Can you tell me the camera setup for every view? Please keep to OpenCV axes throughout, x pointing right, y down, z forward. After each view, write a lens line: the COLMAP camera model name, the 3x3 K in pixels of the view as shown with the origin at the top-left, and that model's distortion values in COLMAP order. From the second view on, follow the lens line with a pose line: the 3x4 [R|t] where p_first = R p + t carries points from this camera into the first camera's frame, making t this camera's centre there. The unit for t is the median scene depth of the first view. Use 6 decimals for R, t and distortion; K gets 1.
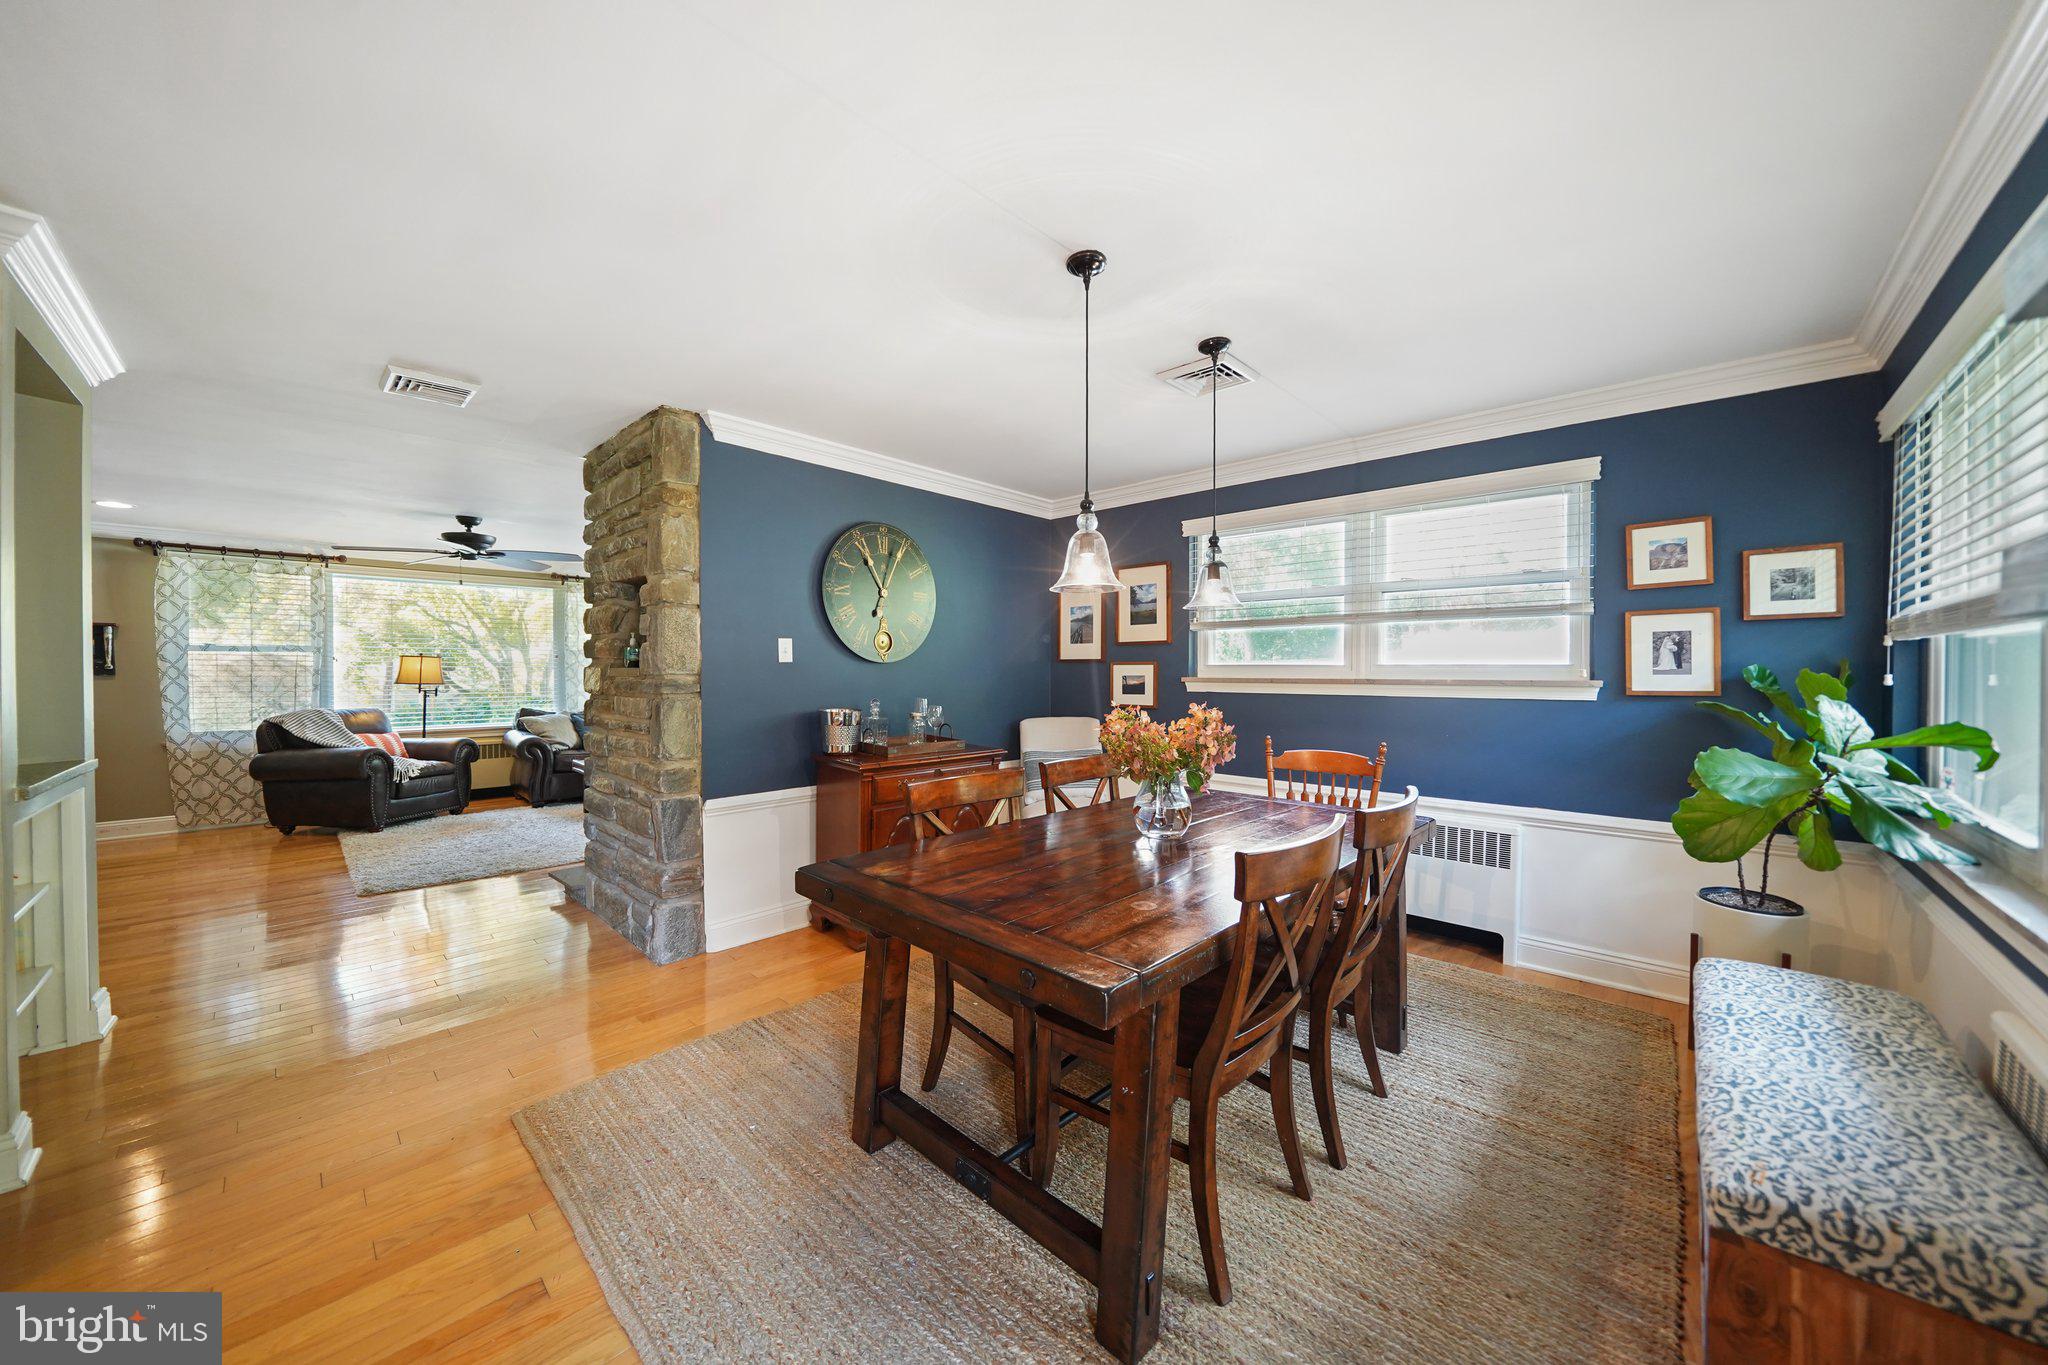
lens RADIAL K [[723.4, 0, 1012.1], [0, 723.4, 682.8], [0, 0, 1]] dist [-0.020764, 0.000878]
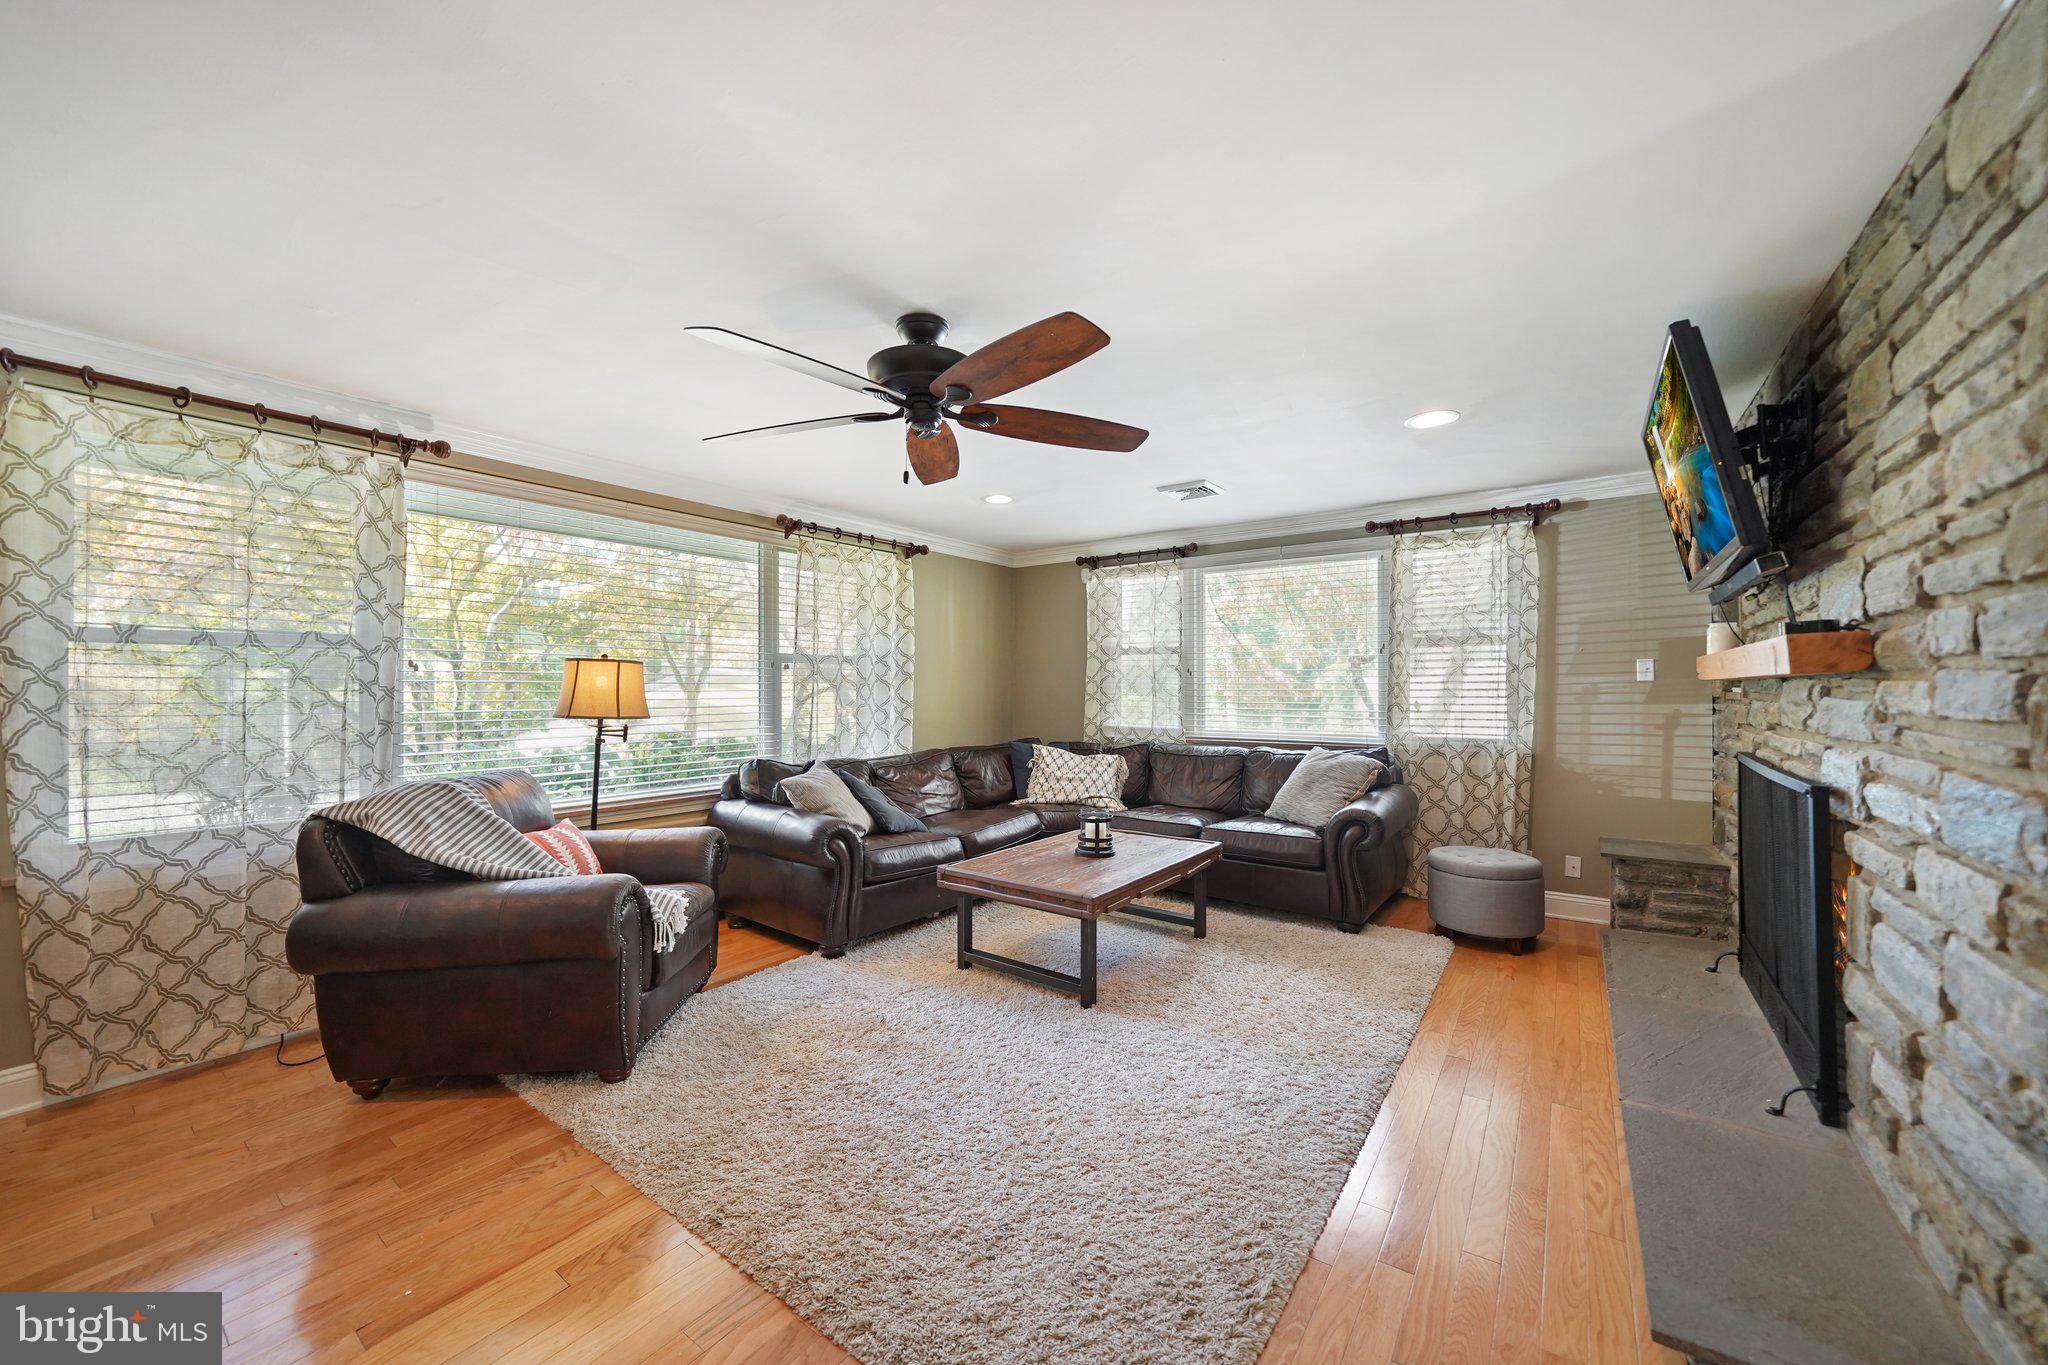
lens RADIAL K [[765.0, 0, 1033.5], [0, 765.0, 684.0], [0, 0, 1]] dist [-0.014294, 0.001527]
pose [[0.992818, -0.002397, 0.119612, -0.684720], [0.004756, 0.999800, -0.019435, -0.009863], [-0.119542, 0.019864, 0.992630, 0.513741]]
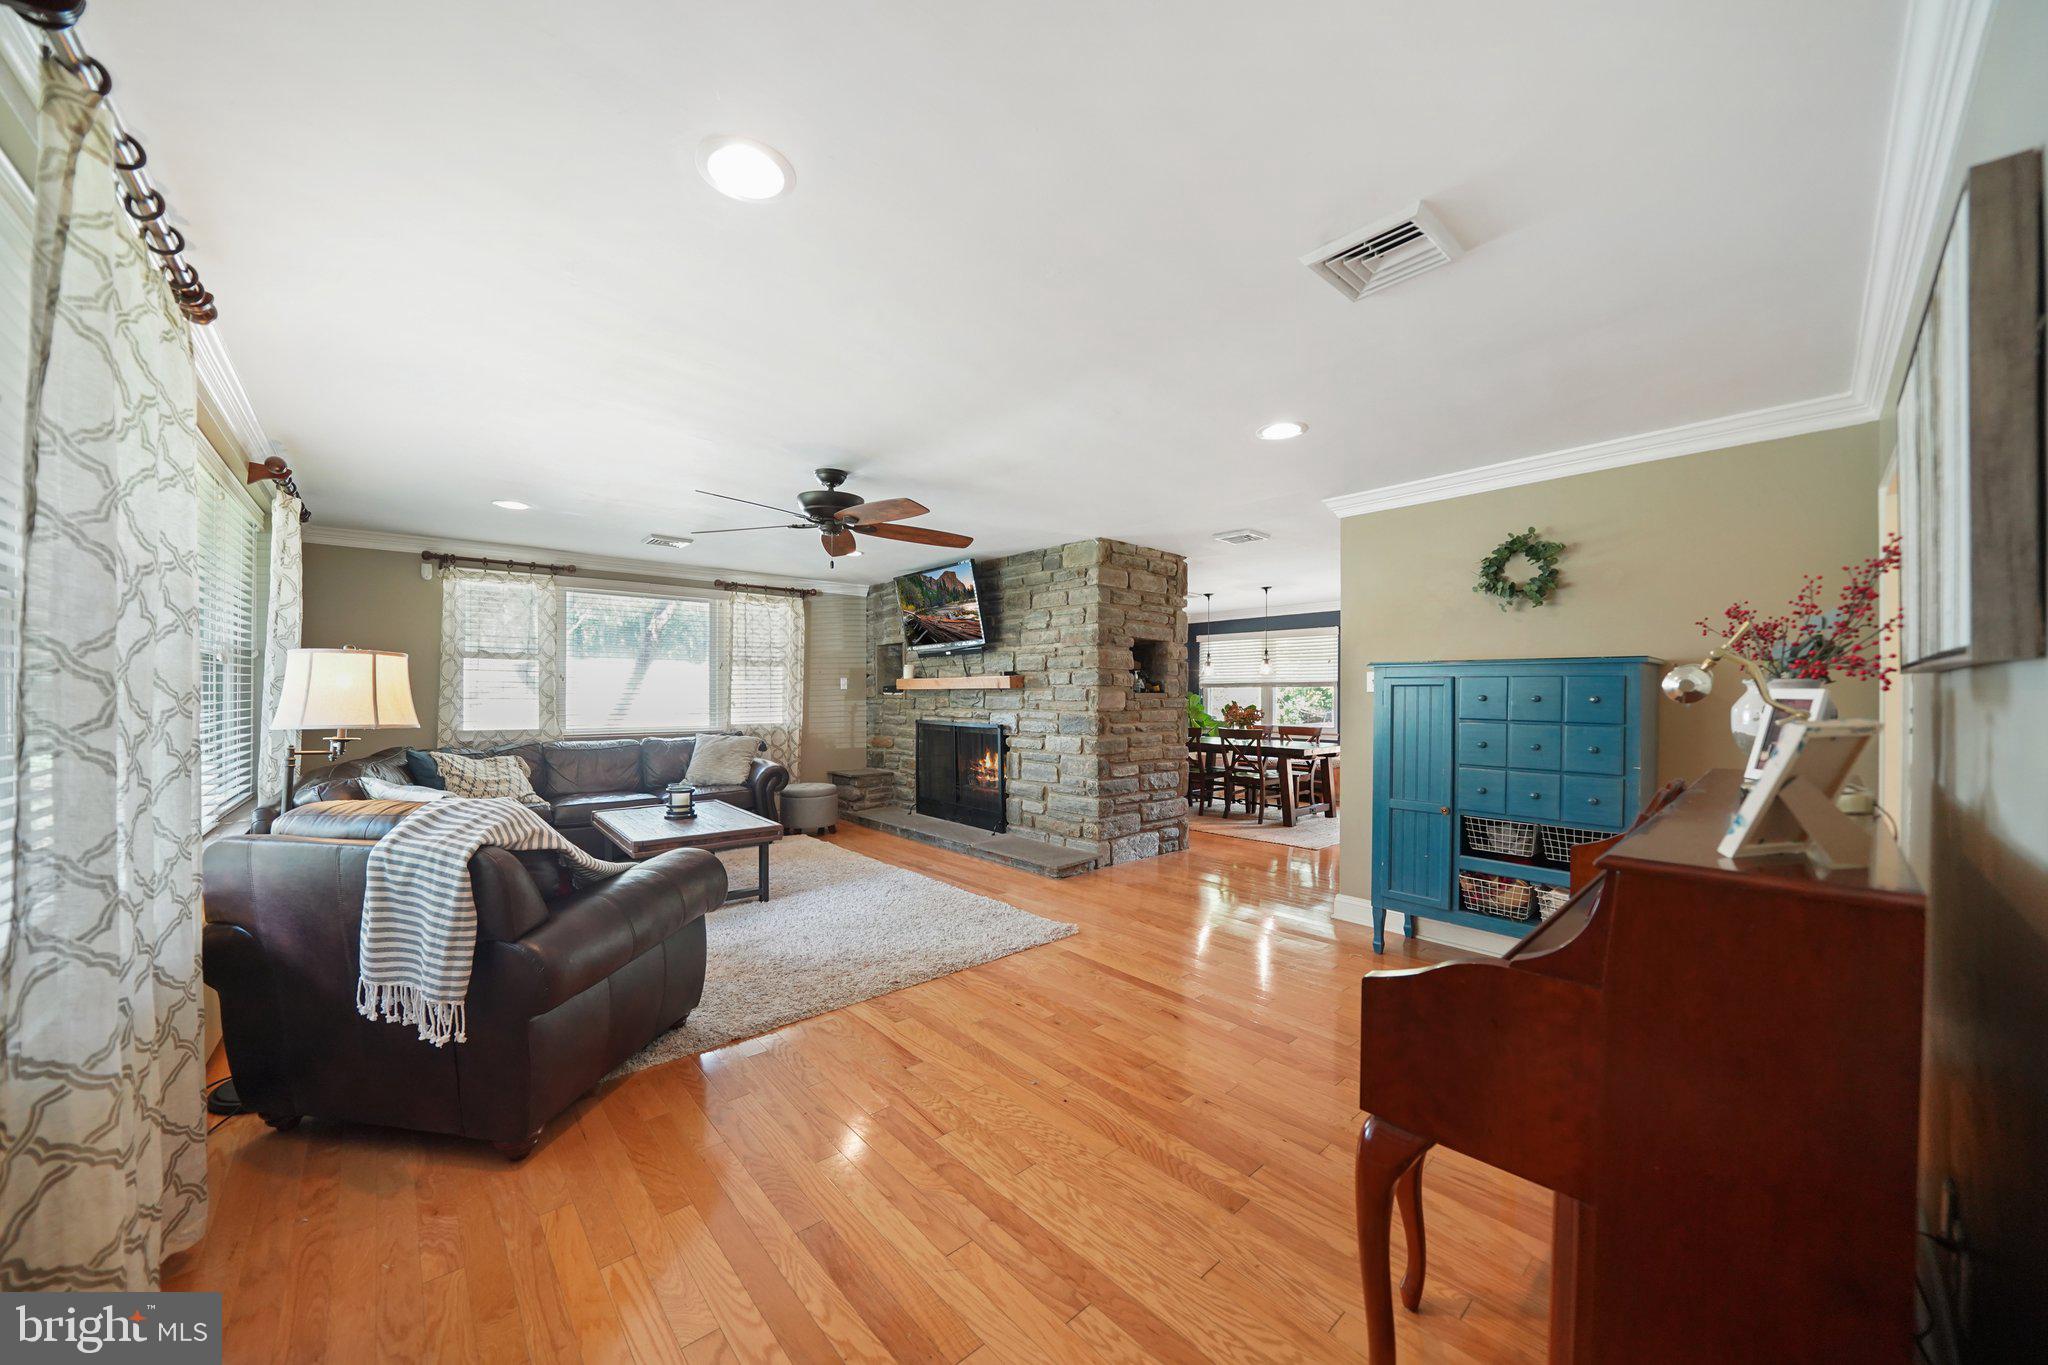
lens RADIAL K [[723.4, 0, 1029.0], [0, 723.4, 694.6], [0, 0, 1]] dist [-0.020764, 0.000878]
pose [[0.077724, -0.003208, 0.996970, -1.340776], [0.013215, 0.999910, 0.002187, -0.012254], [-0.996887, 0.013005, 0.077759, 0.706535]]
